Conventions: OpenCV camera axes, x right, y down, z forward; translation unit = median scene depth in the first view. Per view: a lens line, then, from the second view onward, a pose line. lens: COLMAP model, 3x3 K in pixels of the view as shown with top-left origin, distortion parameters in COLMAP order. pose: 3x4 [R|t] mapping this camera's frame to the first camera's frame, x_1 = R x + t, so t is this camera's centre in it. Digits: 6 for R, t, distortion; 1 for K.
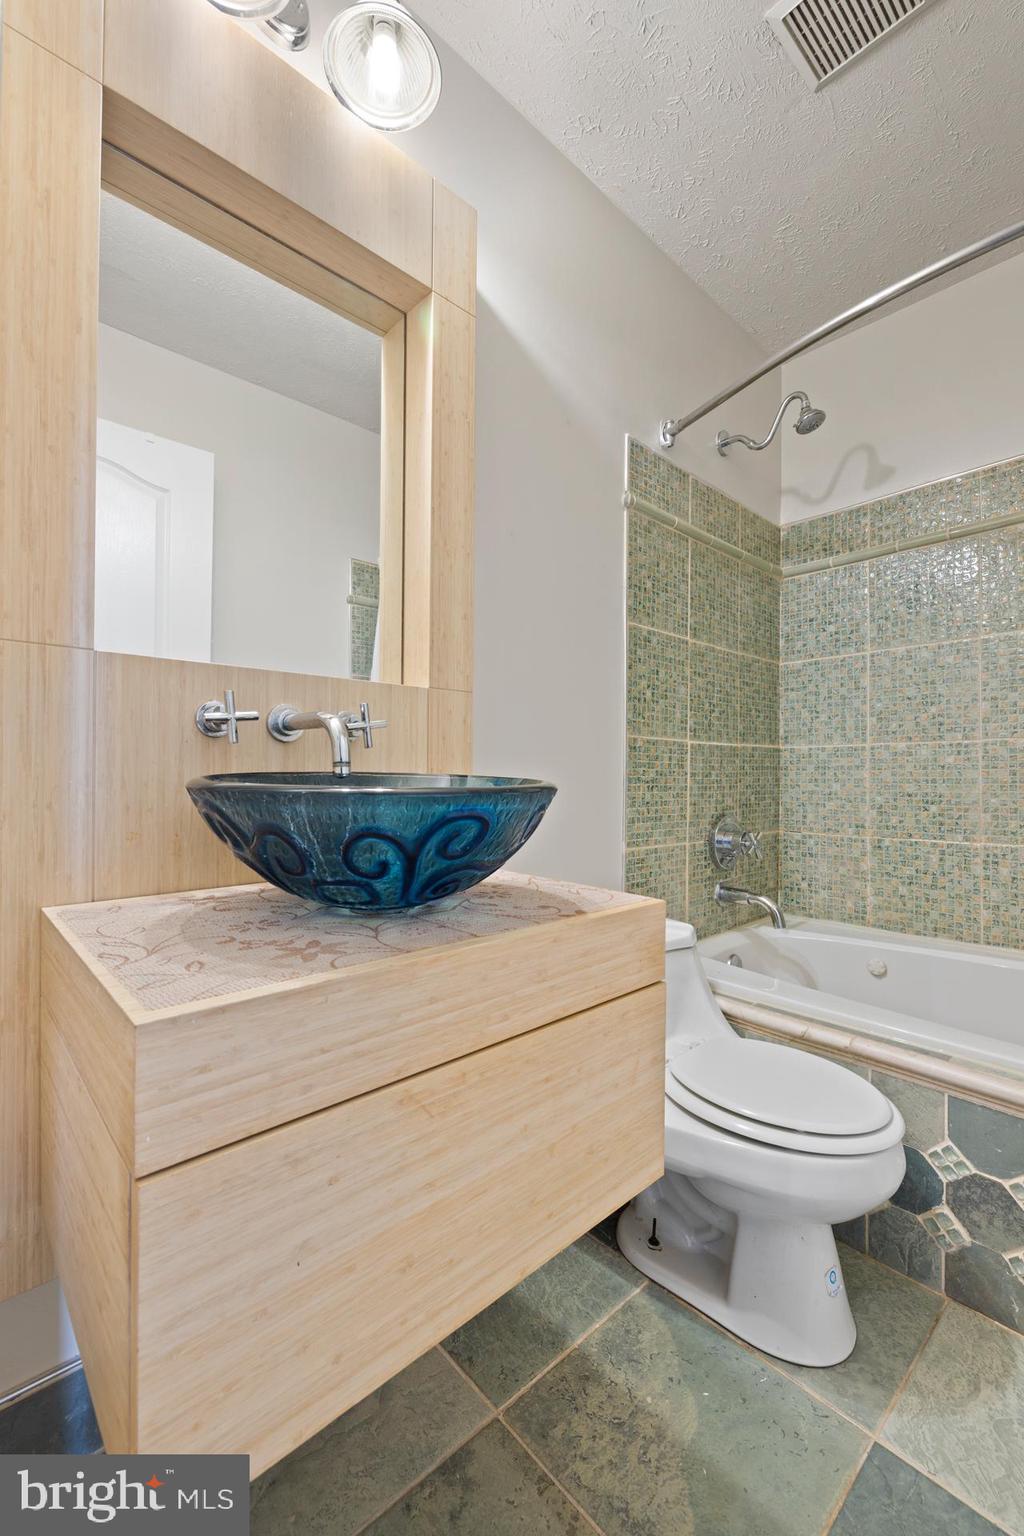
lens RADIAL K [[646.2, 0, 509.3], [0, 646.2, 770.9], [0, 0, 1]] dist [-0.004083, 0.000087]
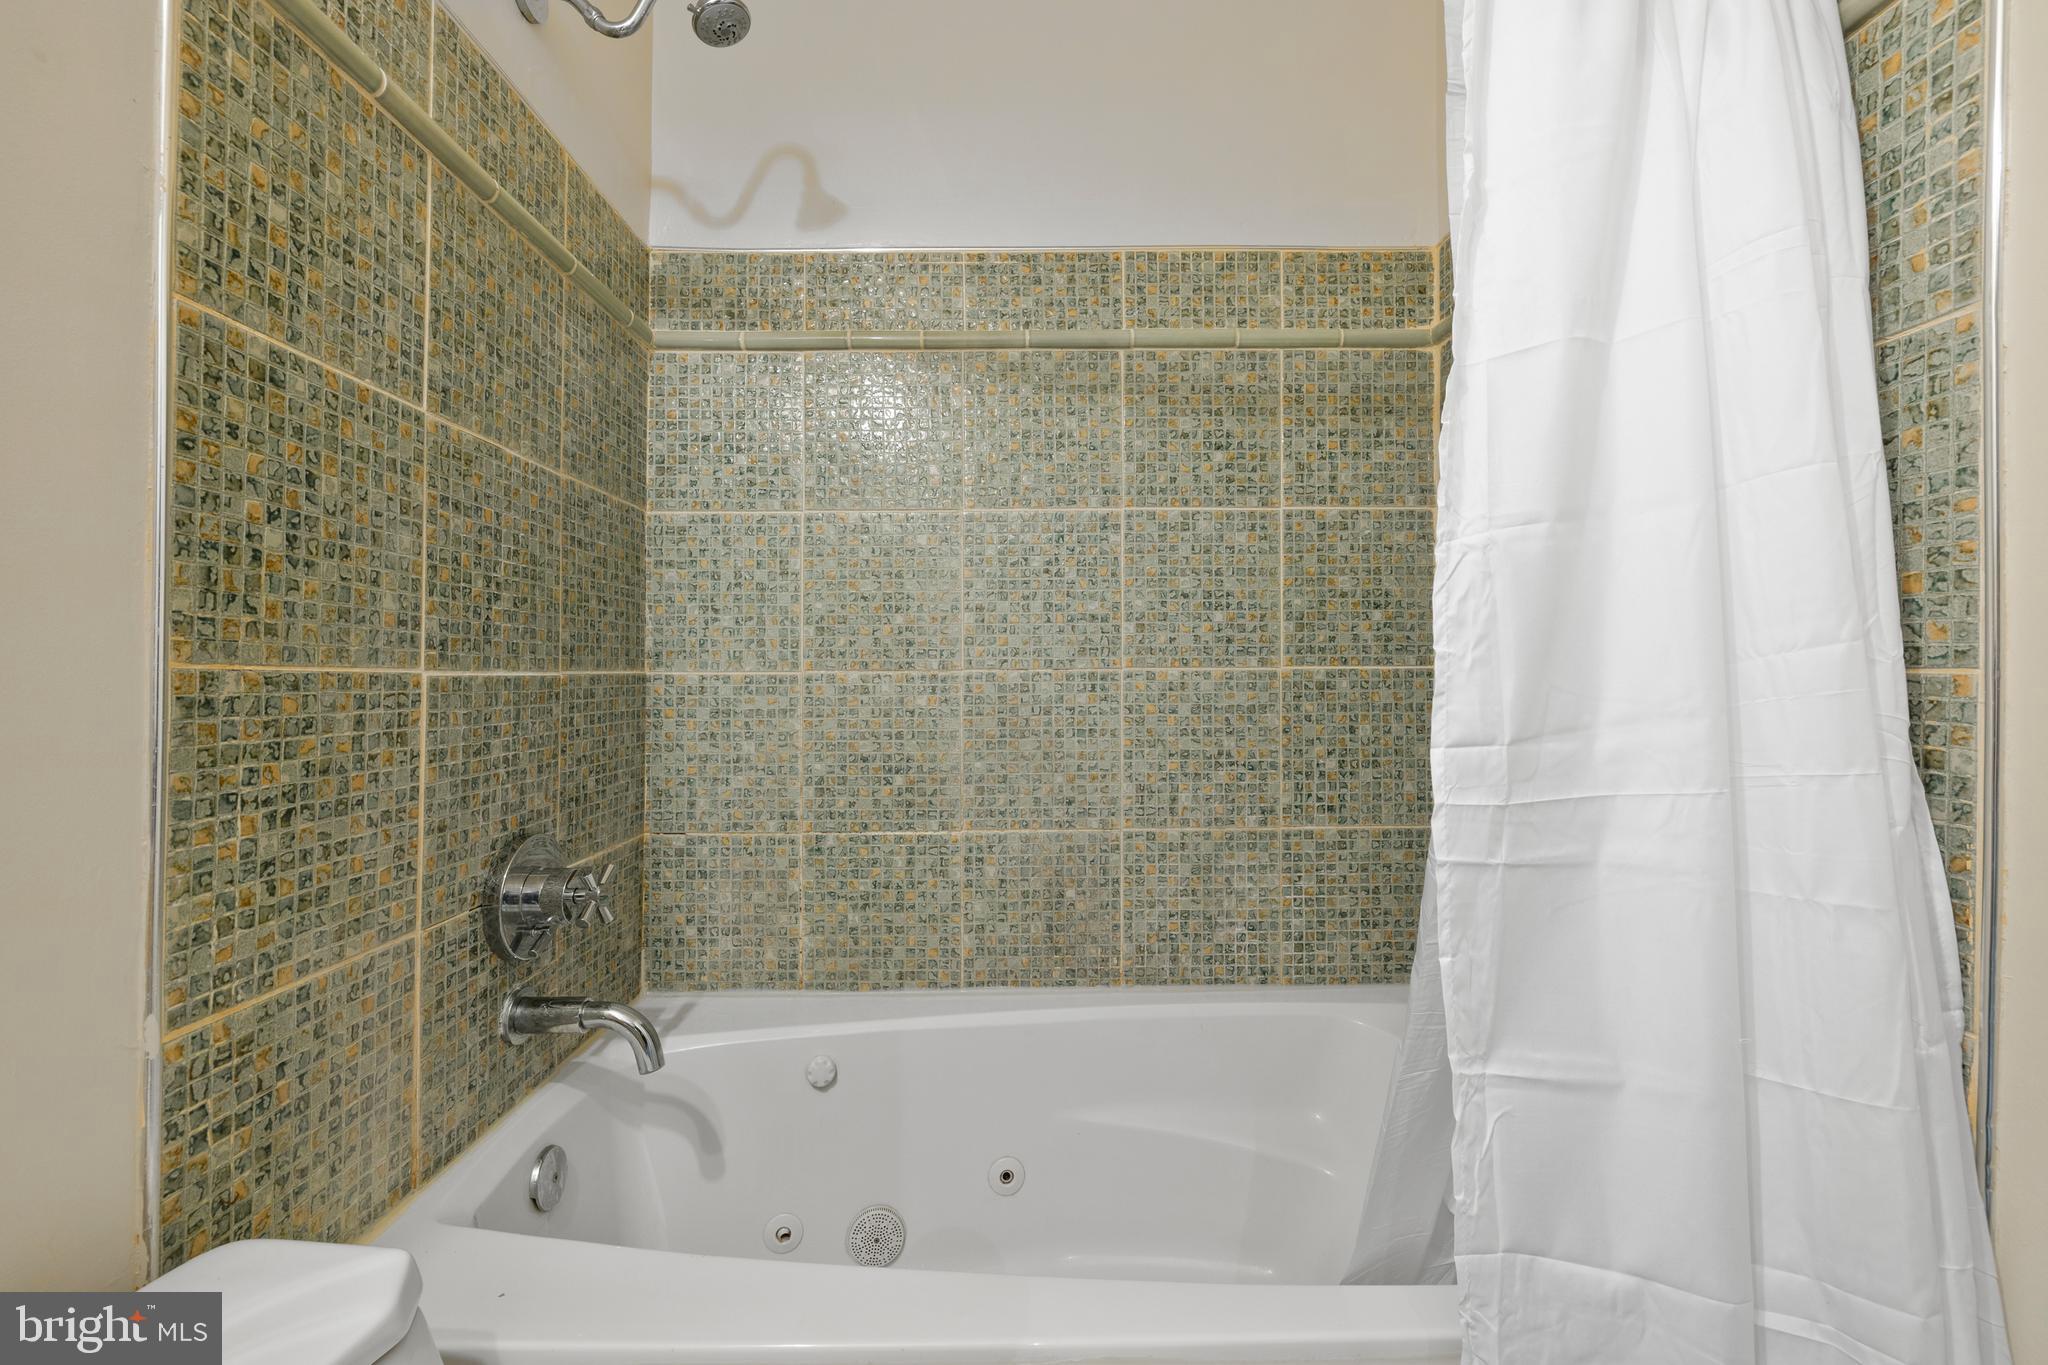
lens RADIAL K [[861.6, 0, 1022.4], [0, 861.6, 675.0], [0, 0, 1]] dist [-0.004083, 0.000087]
pose [[0.673633, 0.001273, 0.739065, 0.132291], [-0.006343, 0.999972, 0.004060, -0.046894], [-0.739039, -0.007423, 0.673622, 0.367113]]
